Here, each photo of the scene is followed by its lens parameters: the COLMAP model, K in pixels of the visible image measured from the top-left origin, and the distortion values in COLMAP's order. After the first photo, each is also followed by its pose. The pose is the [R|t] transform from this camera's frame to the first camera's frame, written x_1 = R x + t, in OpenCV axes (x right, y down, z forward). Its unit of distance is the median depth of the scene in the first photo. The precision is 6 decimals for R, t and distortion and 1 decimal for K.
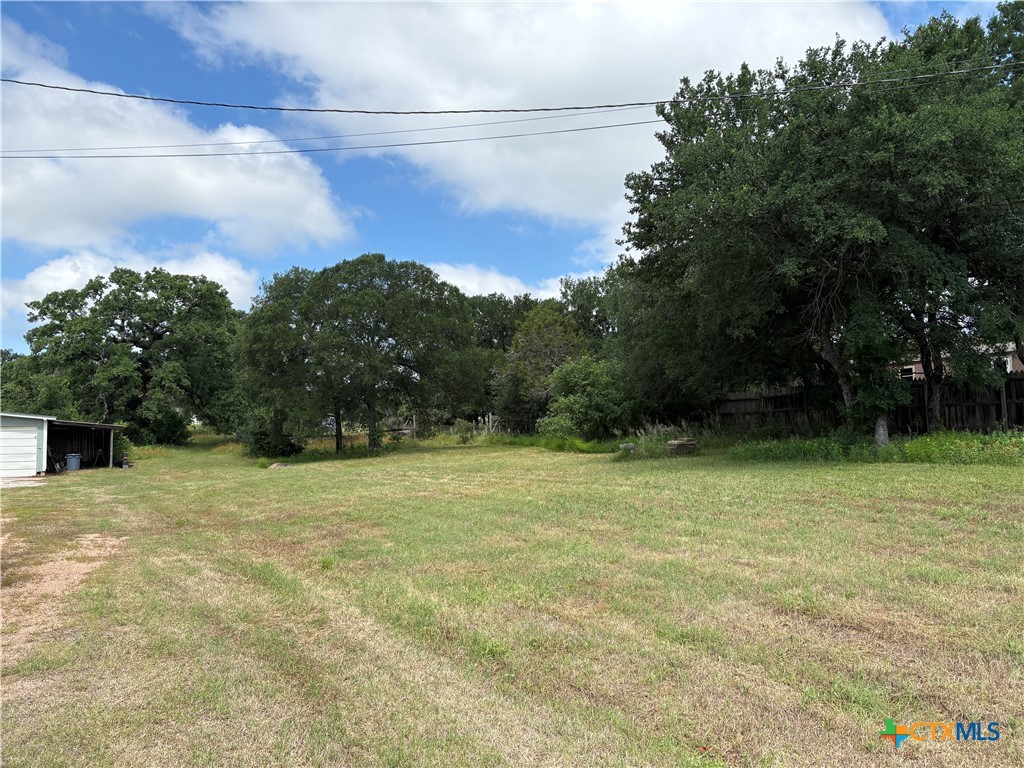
lens RADIAL K [[773.1, 0, 513.6], [0, 773.1, 385.4], [0, 0, 1]] dist [0.045029, -0.048108]
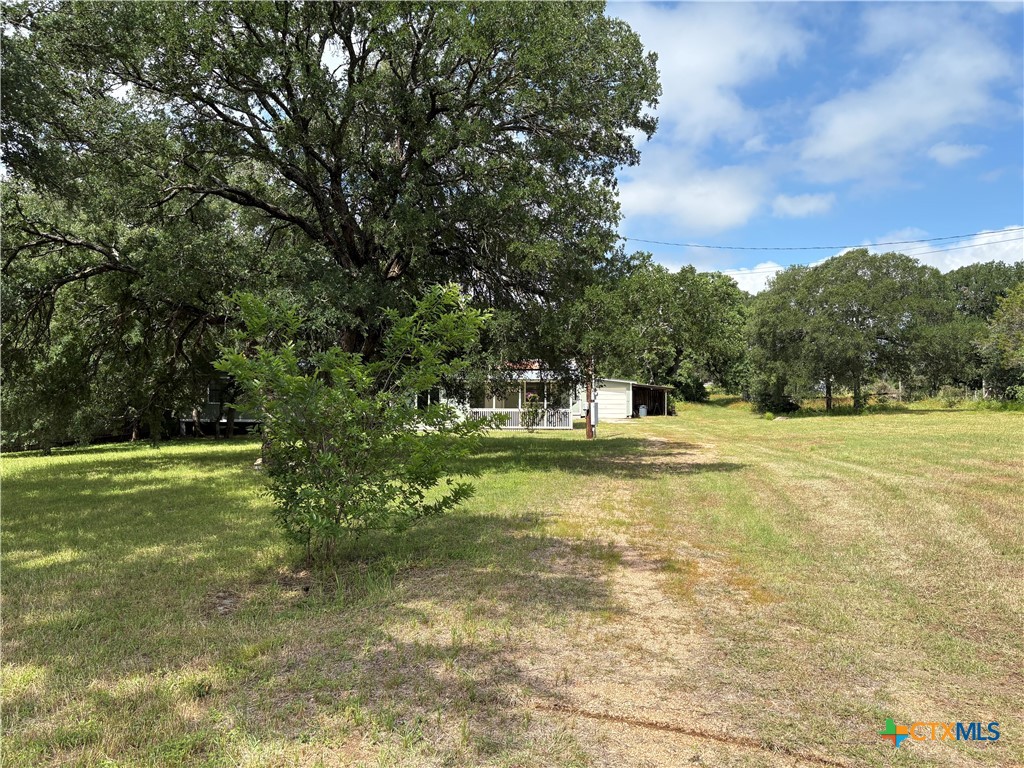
lens RADIAL K [[773.1, 0, 516.0], [0, 773.1, 382.5], [0, 0, 1]] dist [0.045029, -0.048108]
pose [[0.818468, 0.006752, -0.574512, 0.078723], [0.019242, 0.999048, 0.039153, -0.017033], [0.574229, -0.043100, 0.817559, -0.301122]]
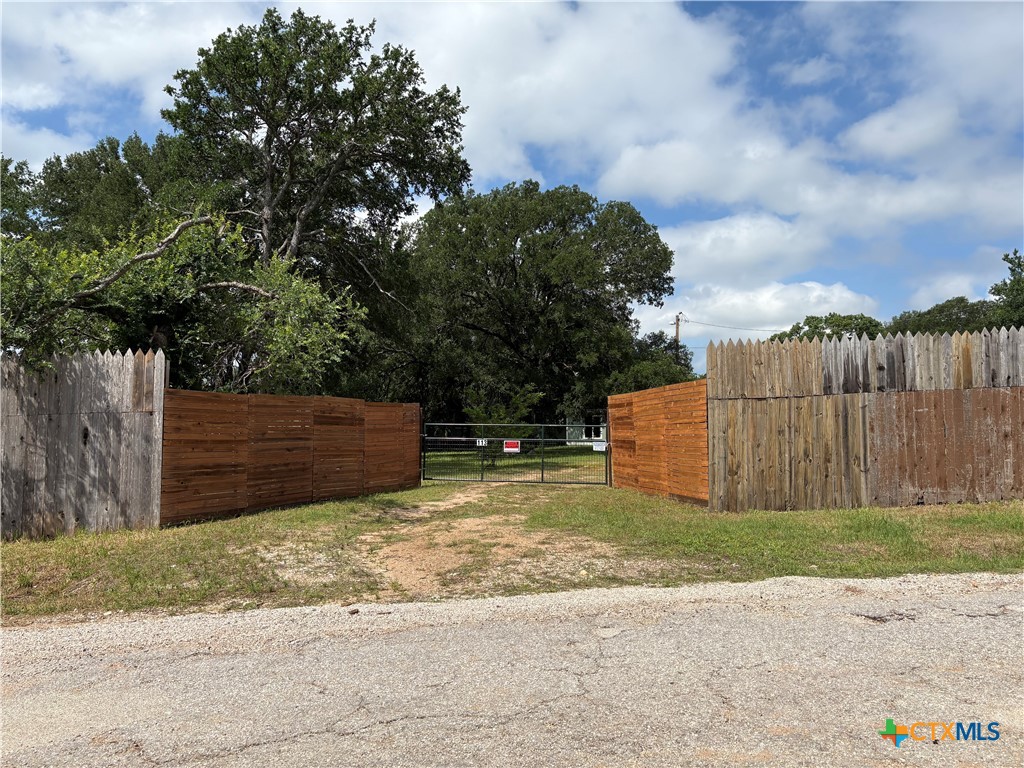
lens RADIAL K [[773.1, 0, 508.4], [0, 773.1, 384.1], [0, 0, 1]] dist [0.045029, -0.048108]
pose [[0.614194, -0.030663, -0.788559, 0.423655], [0.042475, 0.999081, -0.005767, -0.031436], [0.788012, -0.029952, 0.614931, -0.541191]]
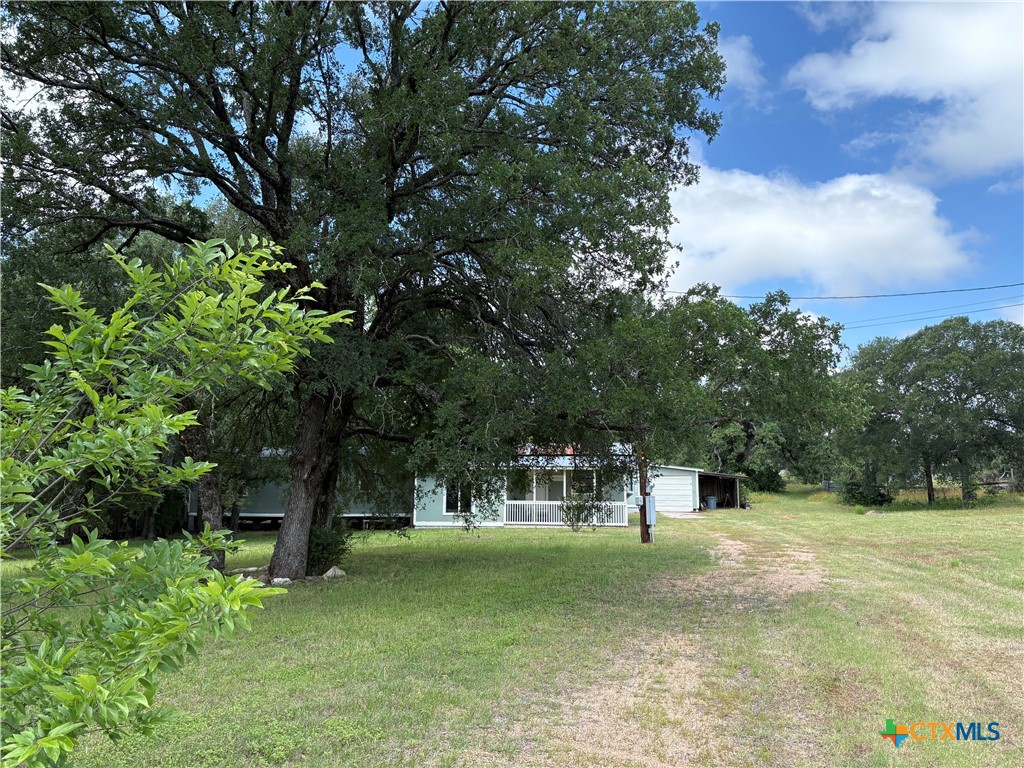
lens RADIAL K [[773.1, 0, 519.1], [0, 773.1, 383.4], [0, 0, 1]] dist [0.045029, -0.048108]
pose [[0.771805, -0.065148, -0.632513, 0.027505], [0.023686, 0.996993, -0.073786, -0.012743], [0.635418, 0.041967, 0.771027, -0.196603]]
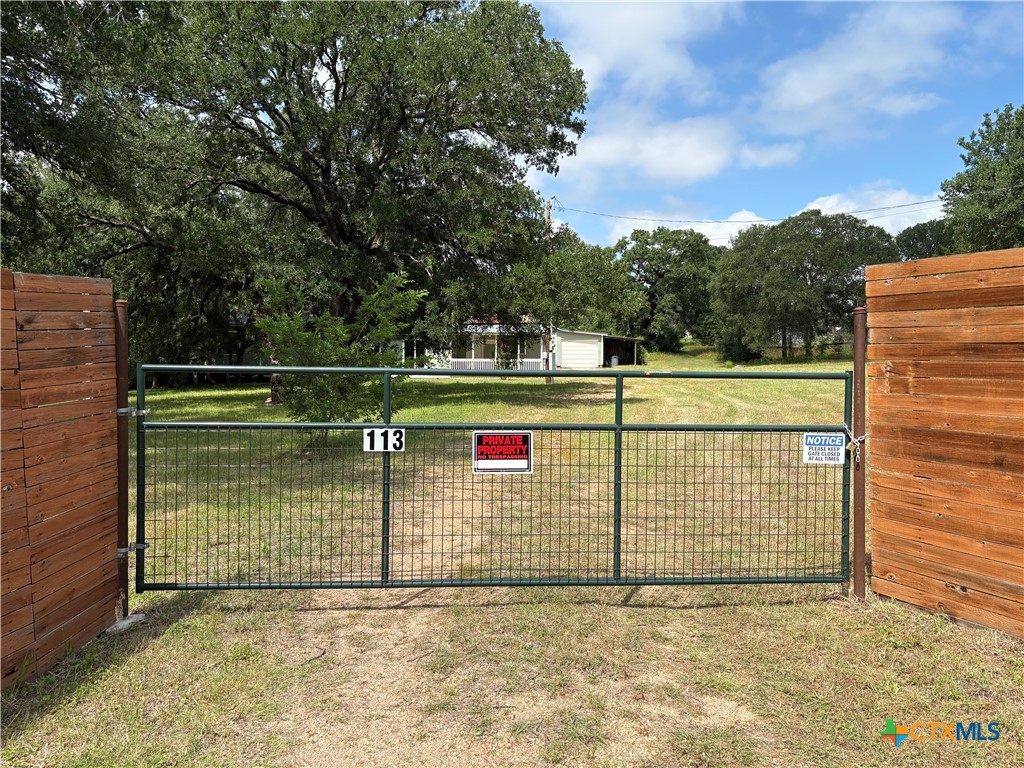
lens RADIAL K [[773.1, 0, 510.5], [0, 773.1, 380.9], [0, 0, 1]] dist [0.045029, -0.048108]
pose [[0.816455, 0.037584, -0.576185, 0.162265], [0.023822, 0.994837, 0.098648, -0.021304], [0.576918, -0.094267, 0.811344, -0.372721]]
